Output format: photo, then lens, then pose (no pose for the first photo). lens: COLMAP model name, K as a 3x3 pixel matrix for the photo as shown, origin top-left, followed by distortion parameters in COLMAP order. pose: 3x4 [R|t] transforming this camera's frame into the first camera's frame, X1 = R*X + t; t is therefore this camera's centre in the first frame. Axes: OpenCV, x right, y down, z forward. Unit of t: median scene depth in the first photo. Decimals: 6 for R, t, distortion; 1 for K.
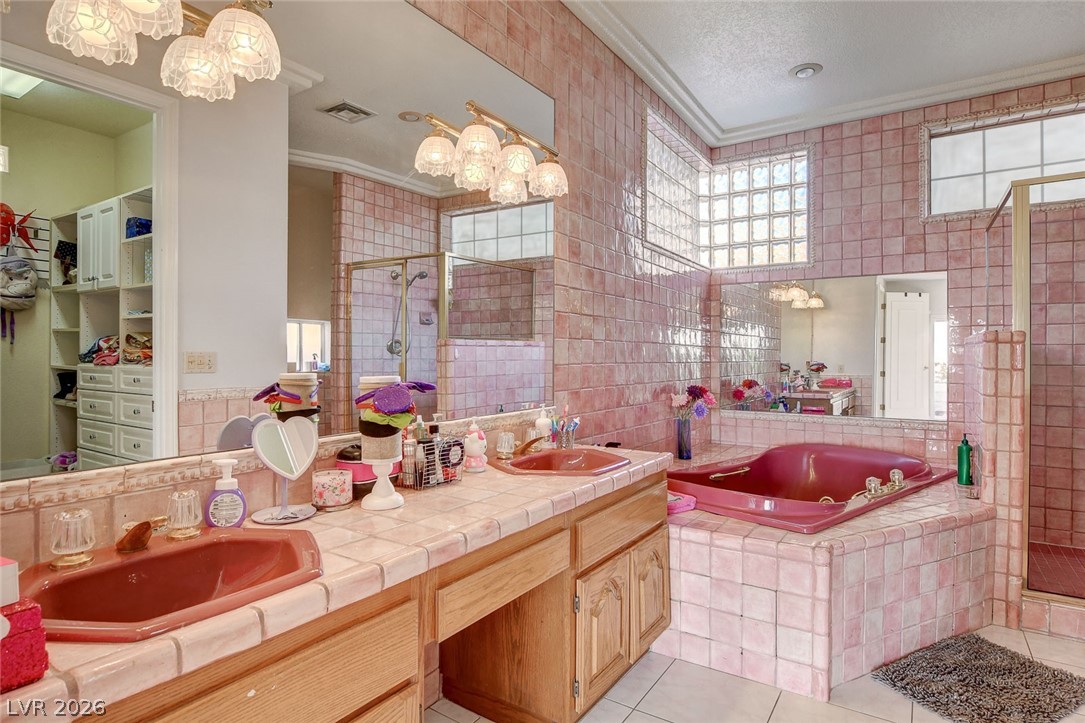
lens RADIAL K [[593.7, 0, 540.6], [0, 593.7, 359.7], [0, 0, 1]] dist [-0.006499, -0.000997]
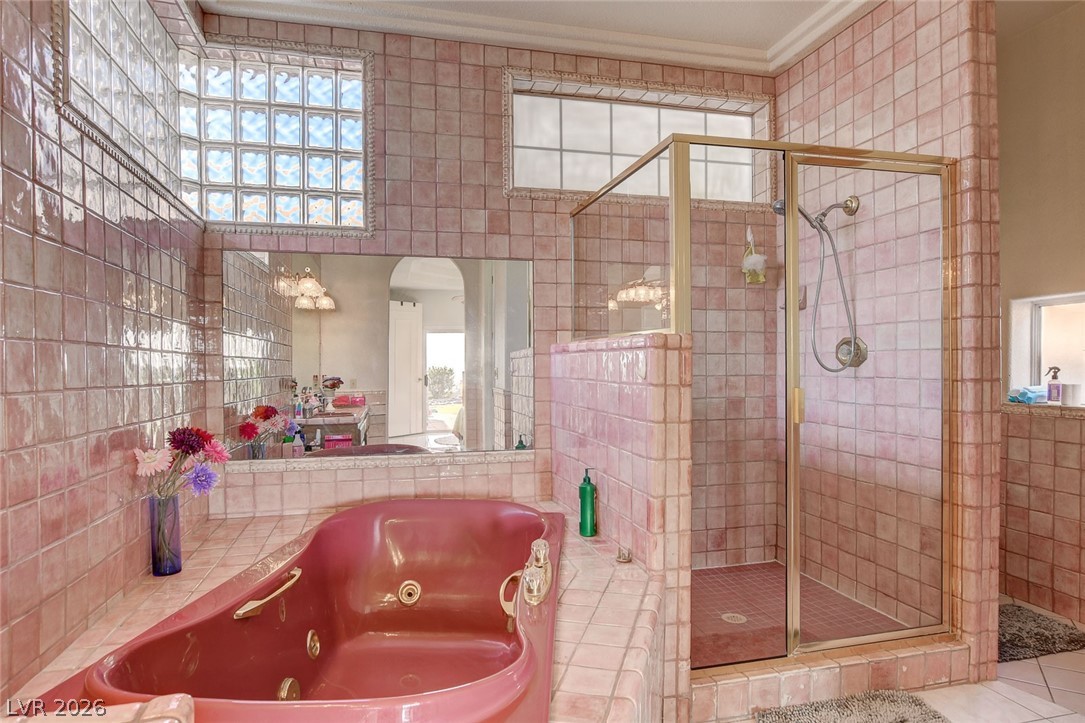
lens RADIAL K [[616.6, 0, 539.6], [0, 616.6, 372.7], [0, 0, 1]] dist [-0.016350, 0.000777]
pose [[0.672369, -0.013869, 0.740086, 0.070353], [0.013259, 0.999890, 0.006692, -0.004460], [-0.740098, 0.005313, 0.672478, 0.402537]]
